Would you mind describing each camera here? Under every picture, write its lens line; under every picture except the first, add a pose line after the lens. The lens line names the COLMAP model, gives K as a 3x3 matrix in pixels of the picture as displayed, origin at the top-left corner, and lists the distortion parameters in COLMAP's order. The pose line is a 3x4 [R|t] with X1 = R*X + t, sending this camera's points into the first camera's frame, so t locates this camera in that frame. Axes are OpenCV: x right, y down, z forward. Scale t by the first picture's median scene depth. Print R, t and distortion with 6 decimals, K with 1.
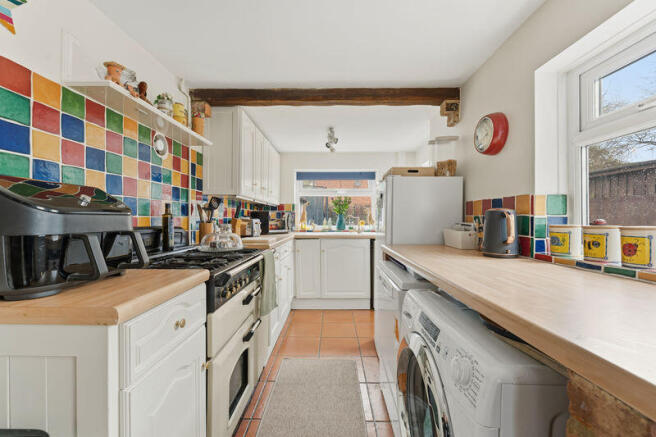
lens RADIAL K [[273.4, 0, 328.0], [0, 273.4, 218.5], [0, 0, 1]] dist [-0.000108, -0.000001]
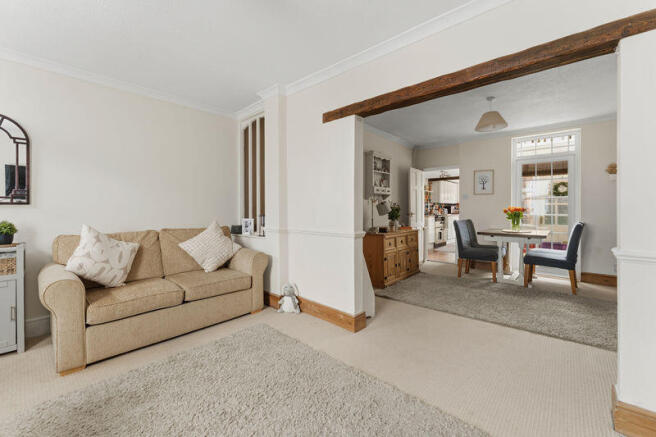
lens RADIAL K [[273.8, 0, 326.2], [0, 273.8, 209.2], [0, 0, 1]] dist [0.000159, 0.000014]
pose [[0.751477, -0.002006, -0.659756, 0.966148], [0.002475, 0.999997, -0.000221, 0.005781], [0.659754, -0.001467, 0.751480, -2.812426]]
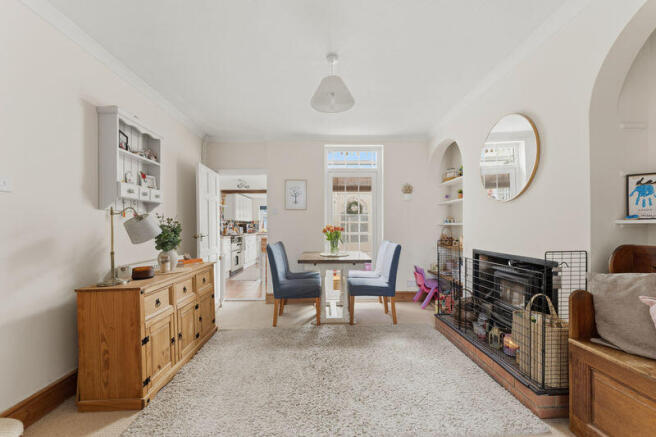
lens RADIAL K [[271.5, 0, 328.2], [0, 271.5, 229.0], [0, 0, 1]] dist [-0.000436, -0.000130]
pose [[0.999488, -0.006873, 0.031247, 0.634756], [0.006563, 0.999928, 0.010005, -0.001410], [-0.031313, -0.009795, 0.999462, -2.114829]]
